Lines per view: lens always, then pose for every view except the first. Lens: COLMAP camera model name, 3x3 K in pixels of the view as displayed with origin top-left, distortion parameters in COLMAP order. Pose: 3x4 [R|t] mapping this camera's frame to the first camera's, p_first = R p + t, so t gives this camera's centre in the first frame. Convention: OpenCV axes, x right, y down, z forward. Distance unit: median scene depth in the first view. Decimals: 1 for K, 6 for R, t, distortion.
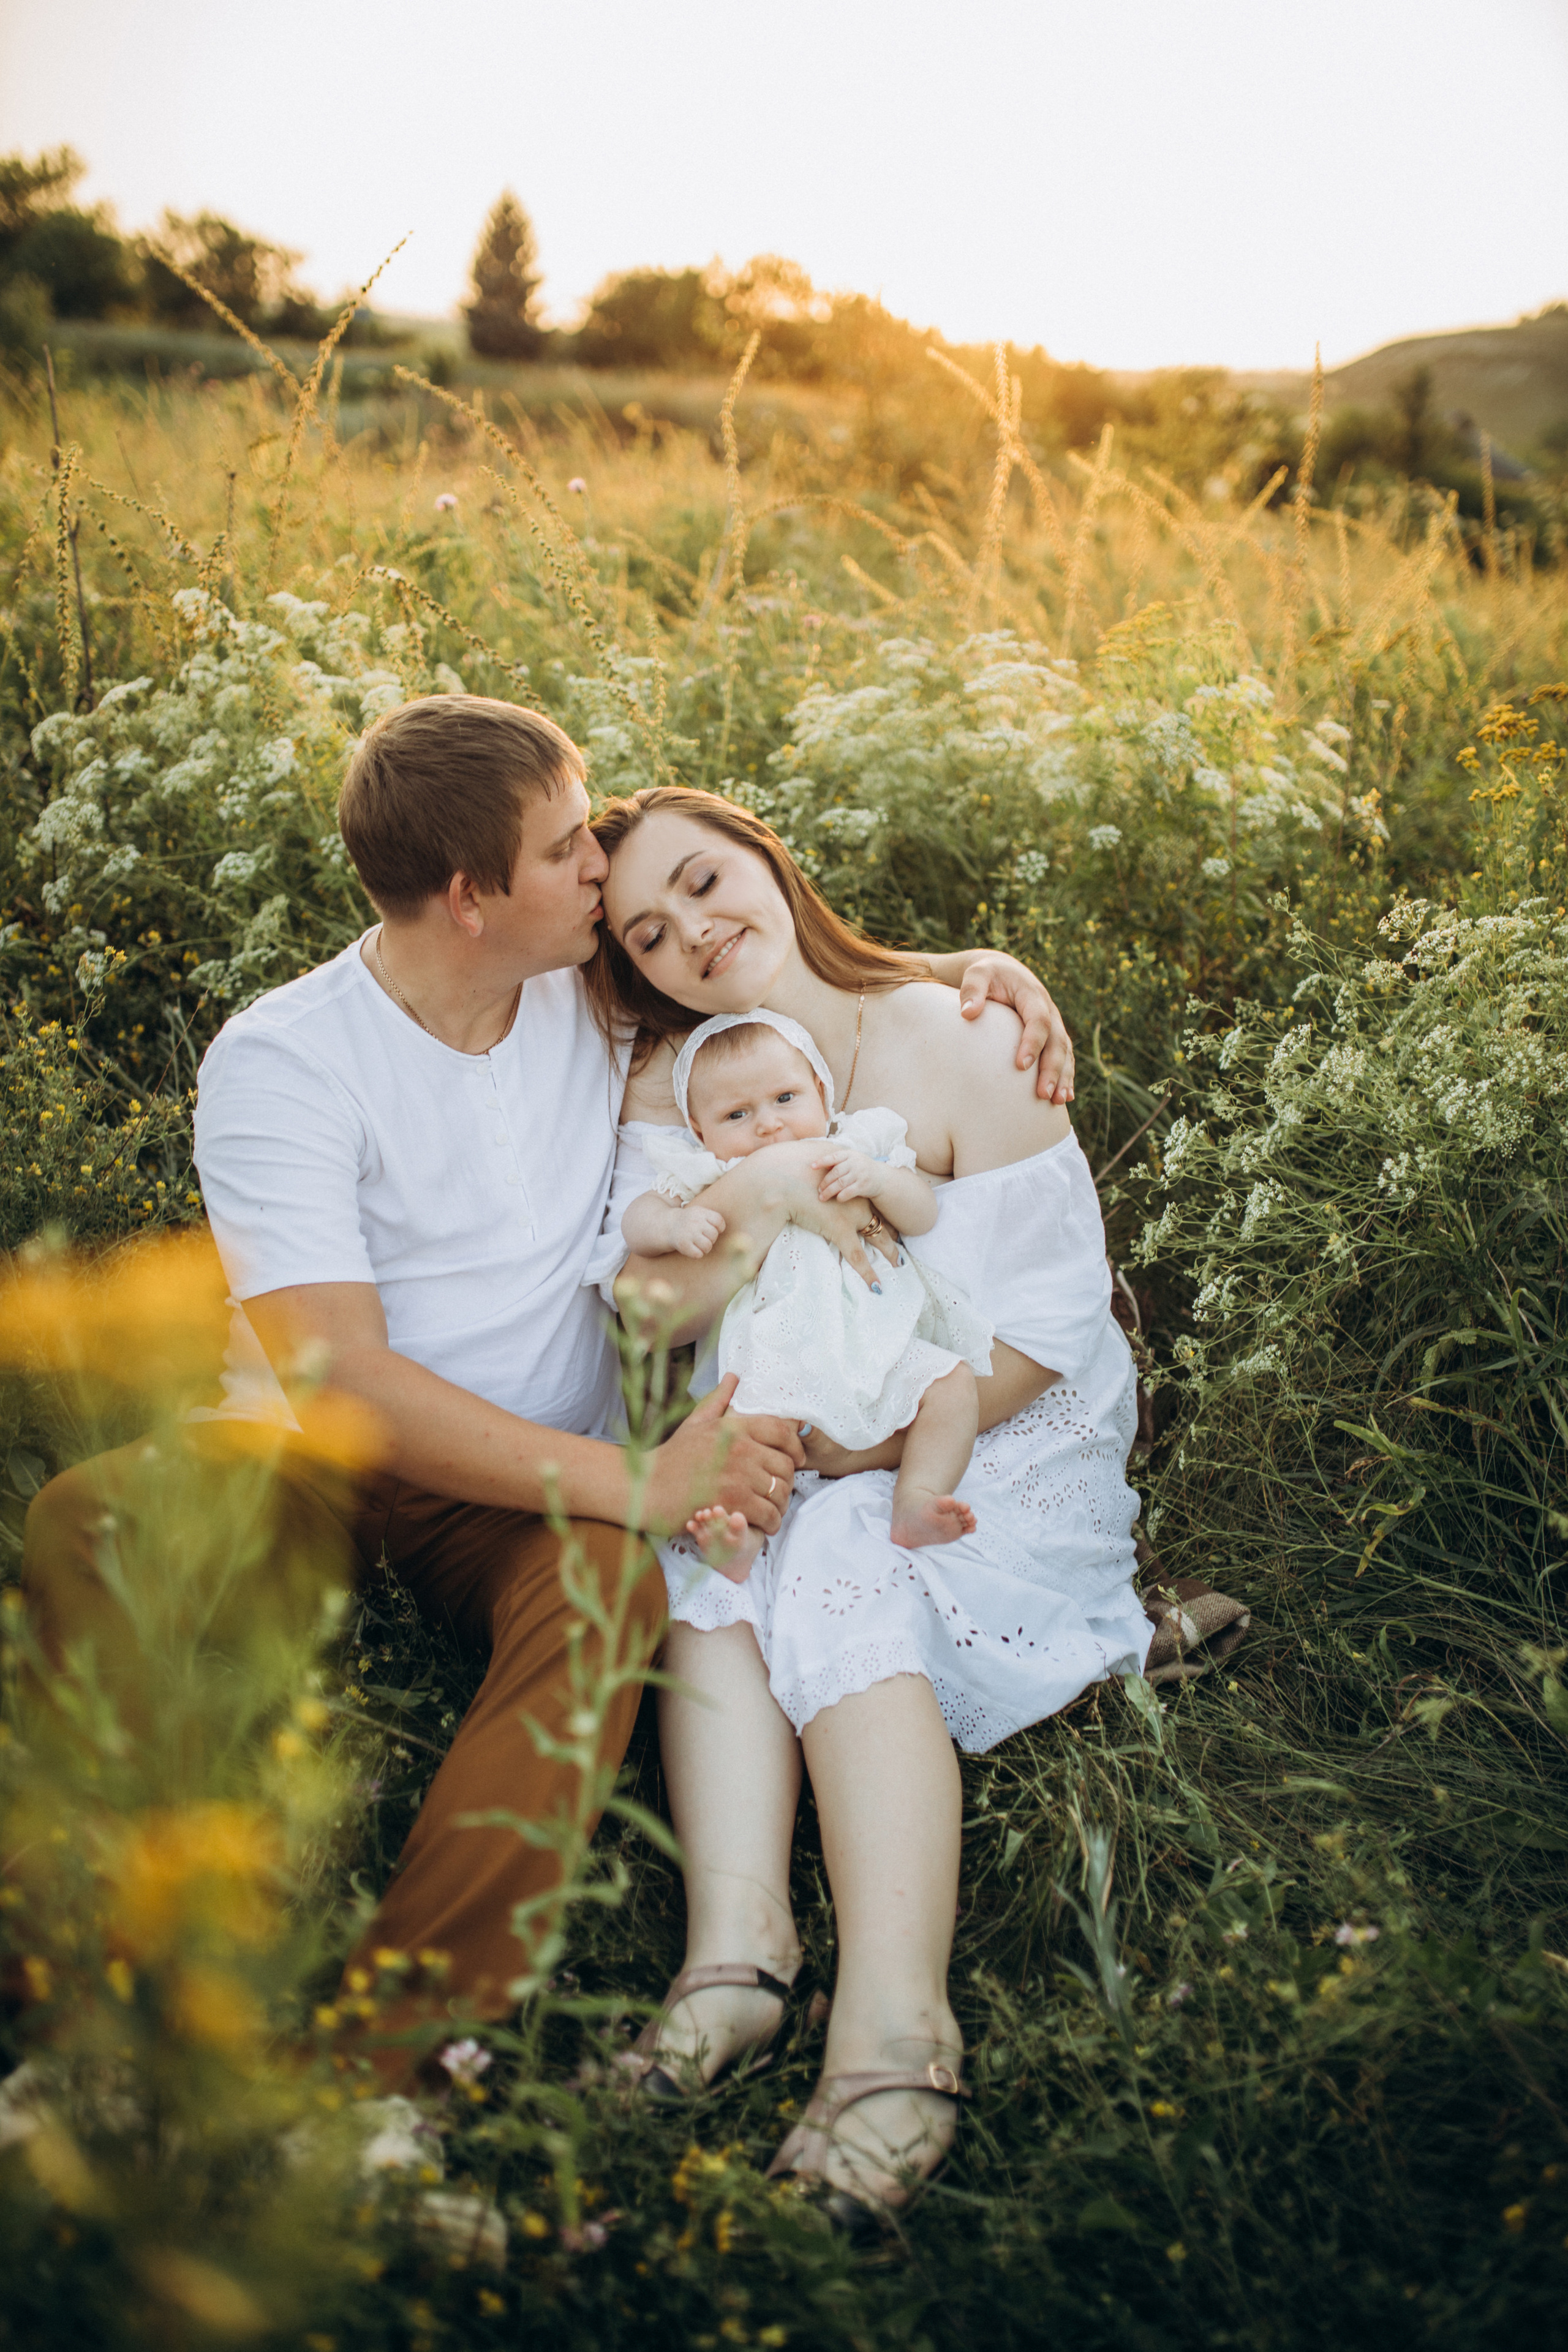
lens RADIAL K [[2218.1, 0, 775.4], [0, 2218.1, 1167.2], [0, 0, 1]] dist [-0.000898, 0.000000]
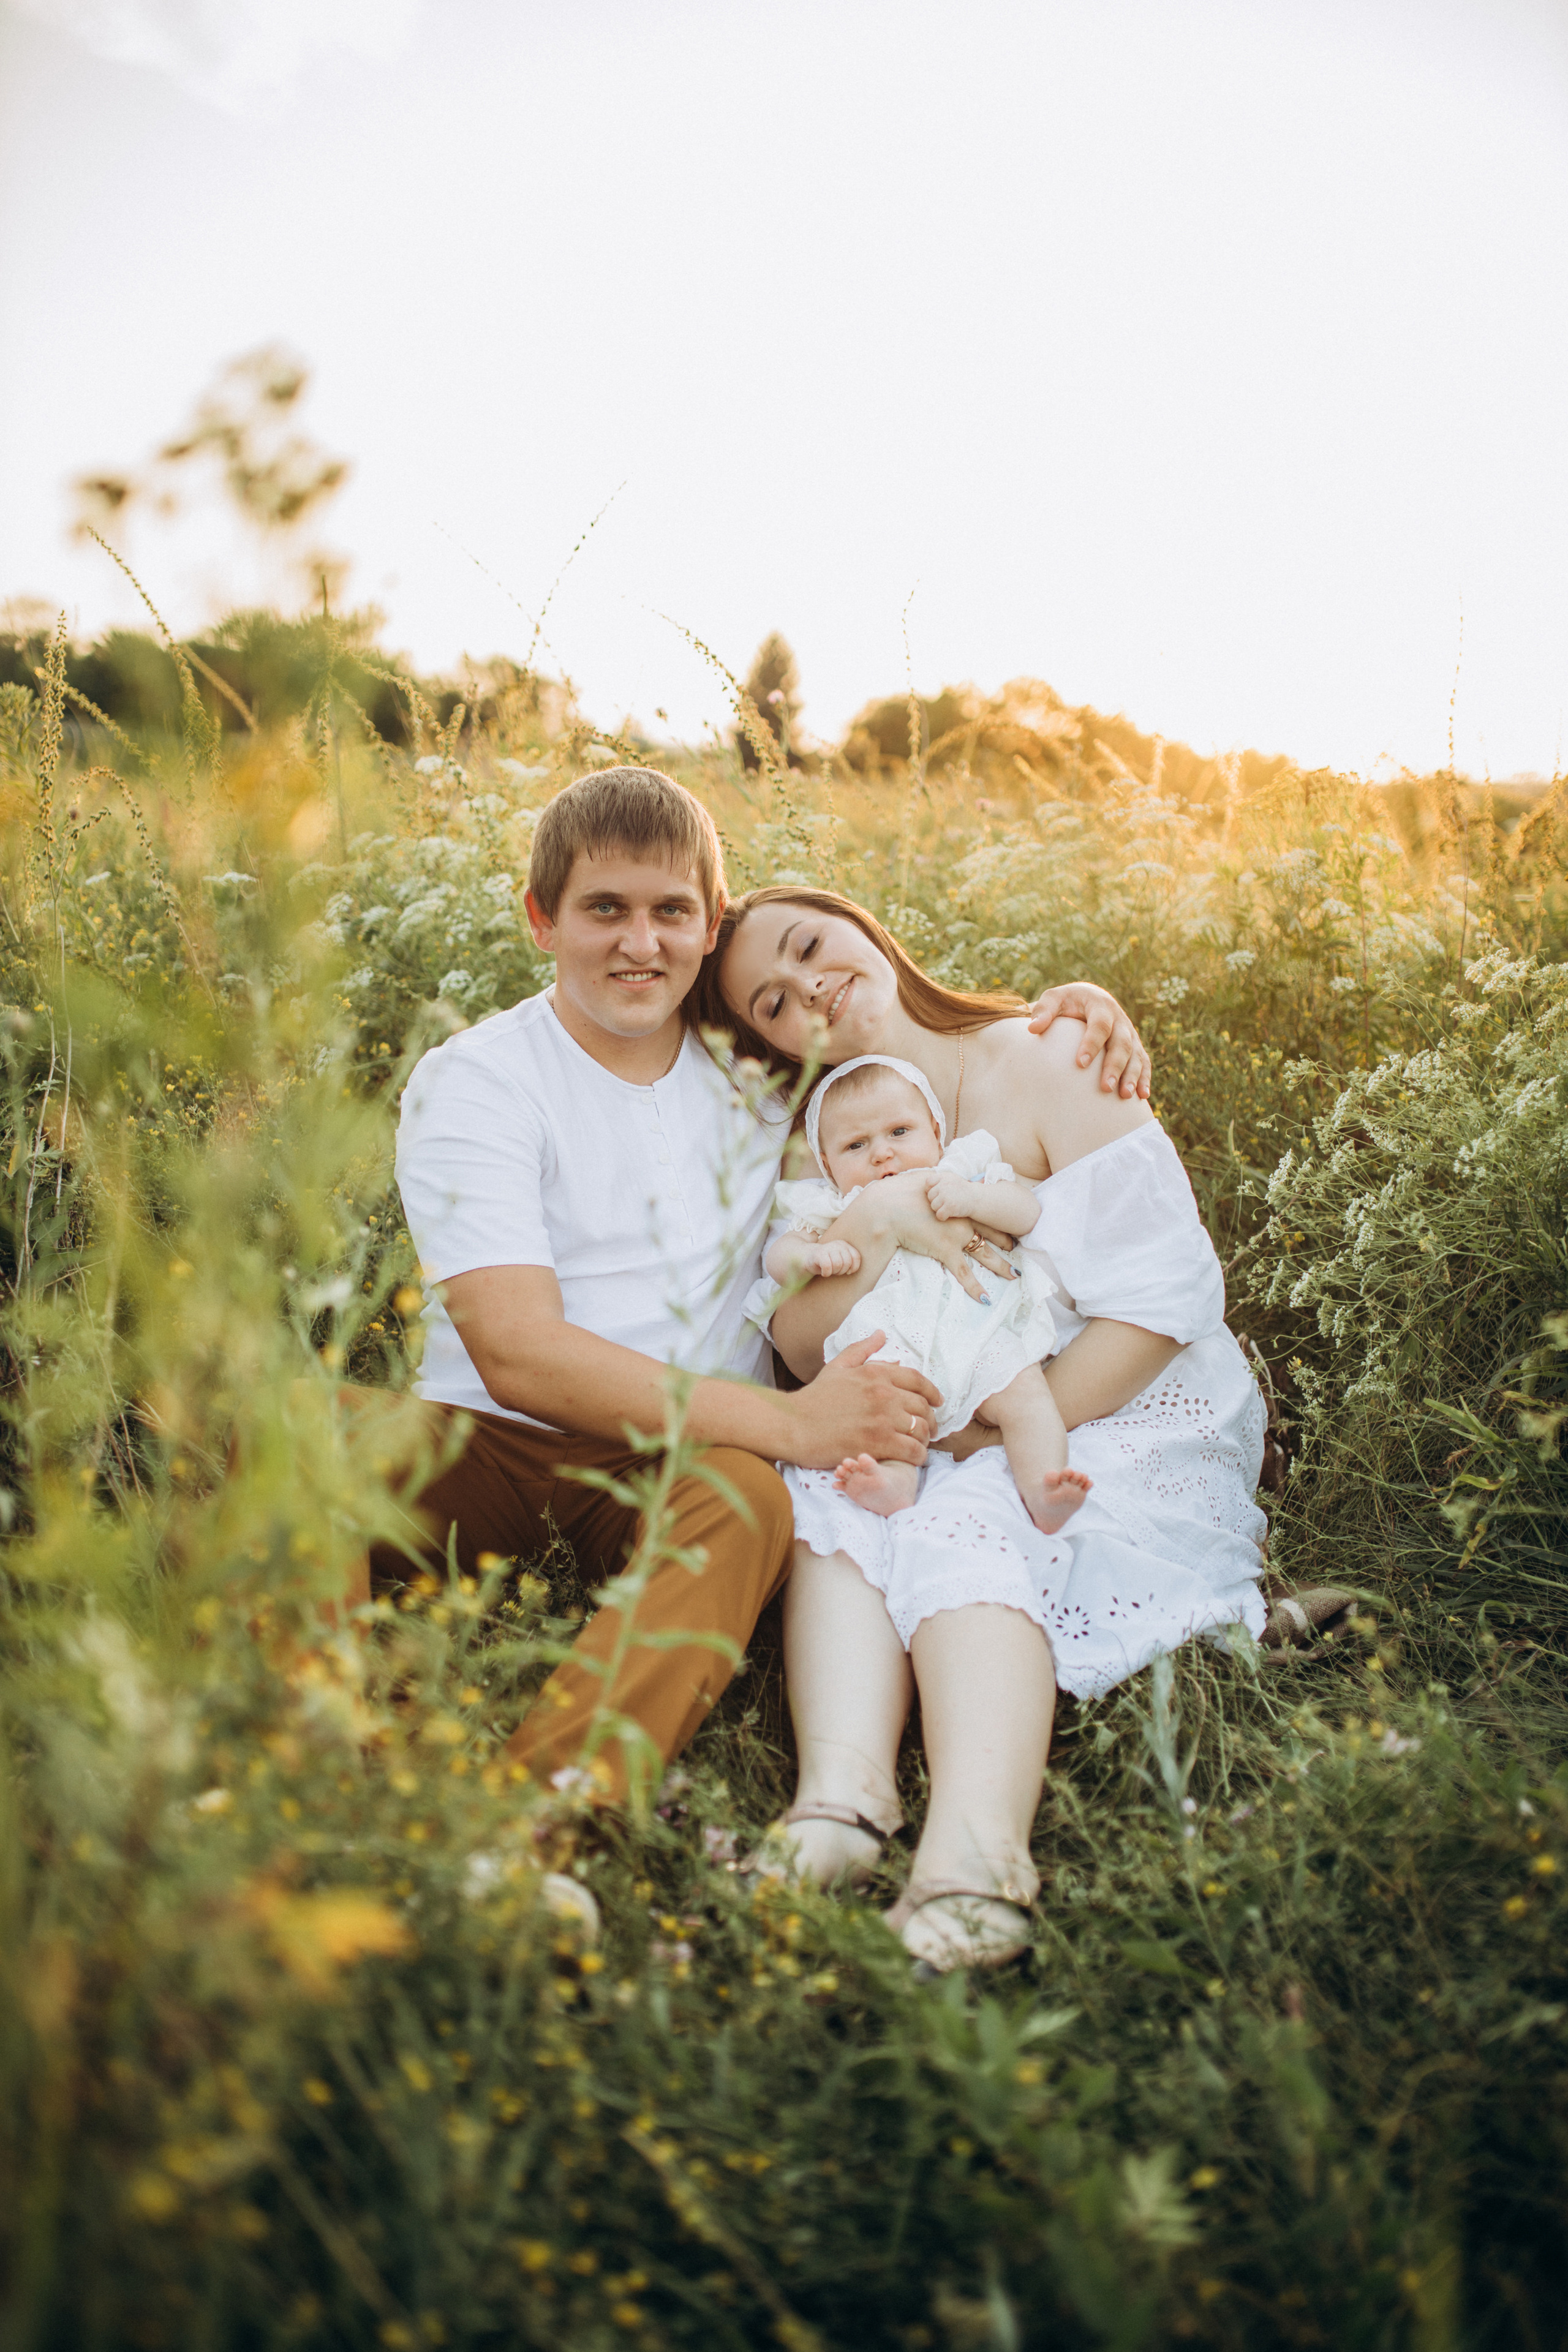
lens RADIAL K [[2218.1, 0, 792.8], [0, 2218.1, 1181.6], [0, 0, 1]] dist [-0.000898, 0.000000]
pose [[0.994547, 0.003899, -0.104214, 0.044902], [-0.021362, 0.985727, -0.166990, 0.148133], [0.102075, 0.168305, 0.980436, -0.074779]]
